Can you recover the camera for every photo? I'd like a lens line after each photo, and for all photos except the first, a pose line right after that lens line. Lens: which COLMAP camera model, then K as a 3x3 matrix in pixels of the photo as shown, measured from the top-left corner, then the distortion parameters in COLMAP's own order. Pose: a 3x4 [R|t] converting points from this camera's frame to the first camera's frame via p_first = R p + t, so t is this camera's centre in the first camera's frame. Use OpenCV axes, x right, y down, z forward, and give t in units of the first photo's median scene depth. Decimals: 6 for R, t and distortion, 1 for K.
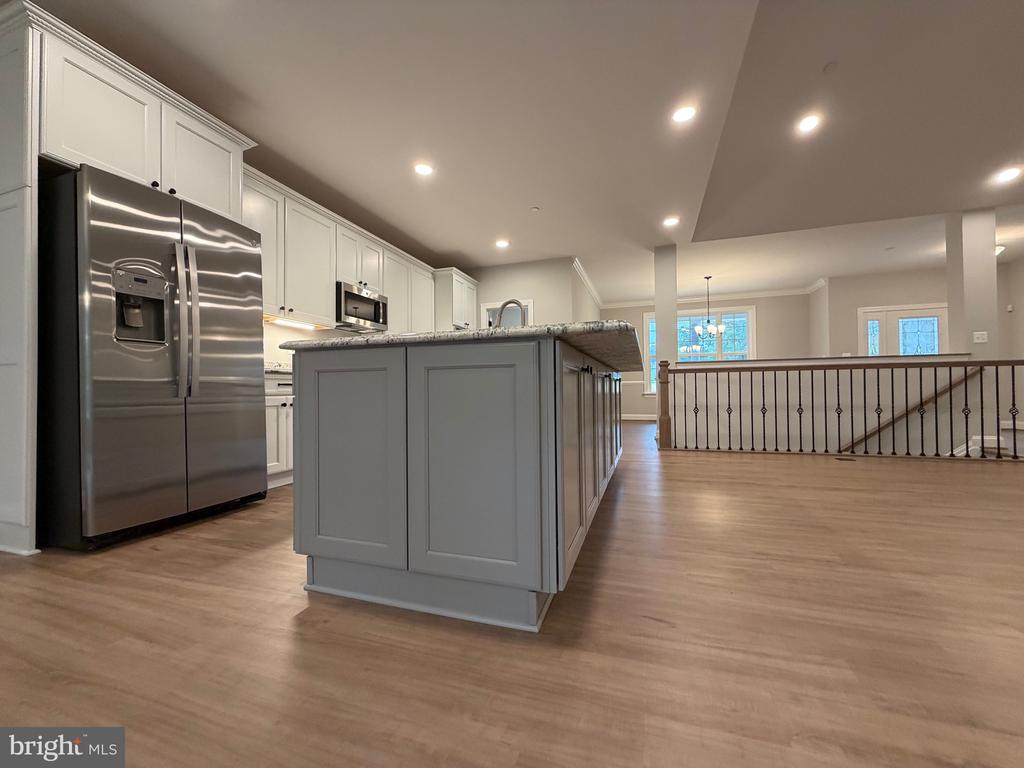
lens RADIAL K [[407.5, 0, 508.3], [0, 407.5, 386.5], [0, 0, 1]] dist [0.000508, -0.000495]
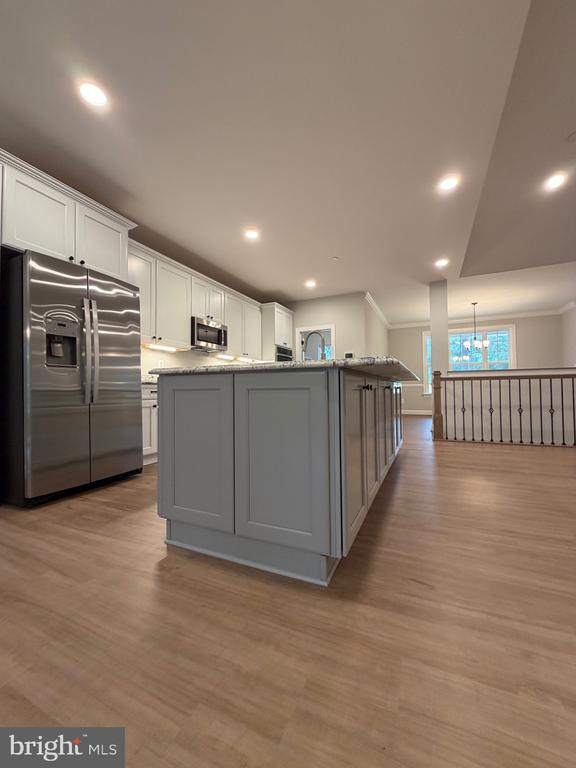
lens RADIAL K [[305.7, 0, 286.6], [0, 305.7, 383.4], [0, 0, 1]] dist [0.000508, -0.000495]
pose [[0.994555, -0.001818, -0.104198, 0.023252], [0.000841, 0.999955, -0.009424, -0.031599], [0.104211, 0.009285, 0.994512, -0.015571]]
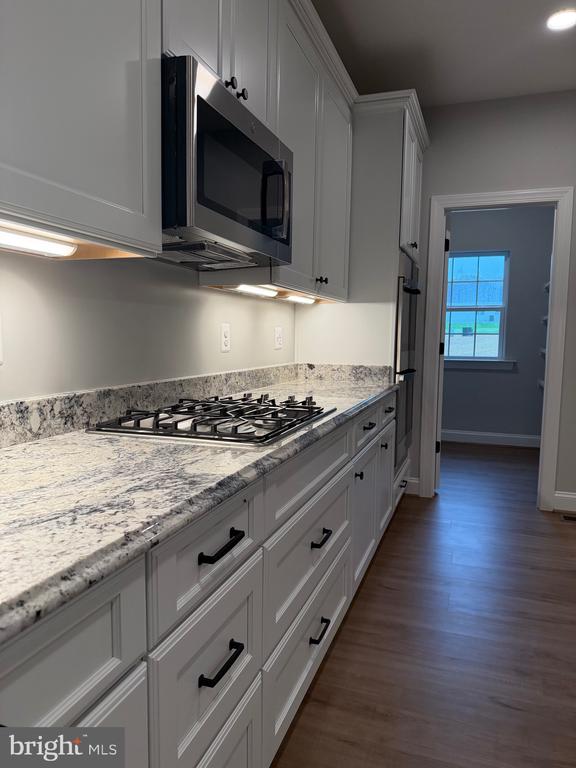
lens RADIAL K [[550.7, 0, 292.2], [0, 550.7, 389.6], [0, 0, 1]] dist [0.014403, -0.002259]
pose [[0.999681, 0.023921, 0.008118, -0.600398], [-0.024674, 0.993530, 0.110858, -0.177550], [-0.005414, -0.111023, 0.993803, 1.146395]]
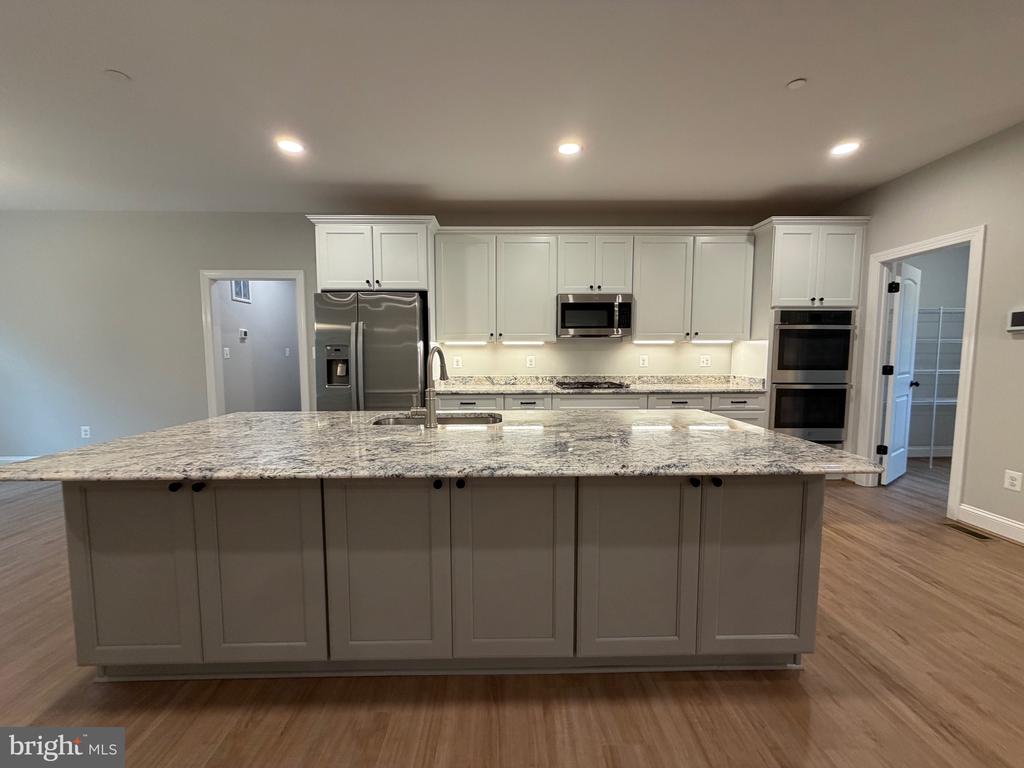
lens RADIAL K [[407.5, 0, 509.1], [0, 407.5, 386.0], [0, 0, 1]] dist [0.000508, -0.000495]
pose [[0.343815, 0.086994, -0.934999, 0.851339], [0.009678, 0.995318, 0.096165, -0.231050], [0.938988, -0.042112, 0.341363, 0.941230]]
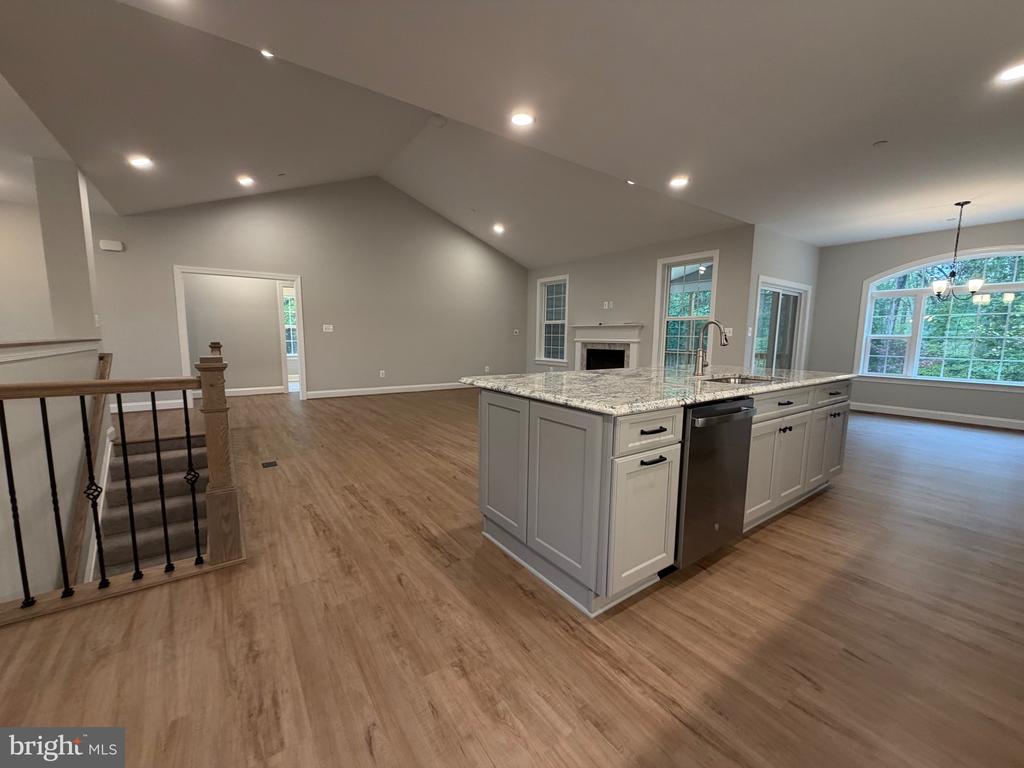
lens RADIAL K [[407.5, 0, 510.6], [0, 407.5, 383.2], [0, 0, 1]] dist [0.000508, -0.000495]
pose [[-0.816795, -0.066209, 0.573116, -0.205450], [-0.009676, 0.994825, 0.101137, -0.167018], [-0.576846, 0.077062, -0.813210, 2.390465]]
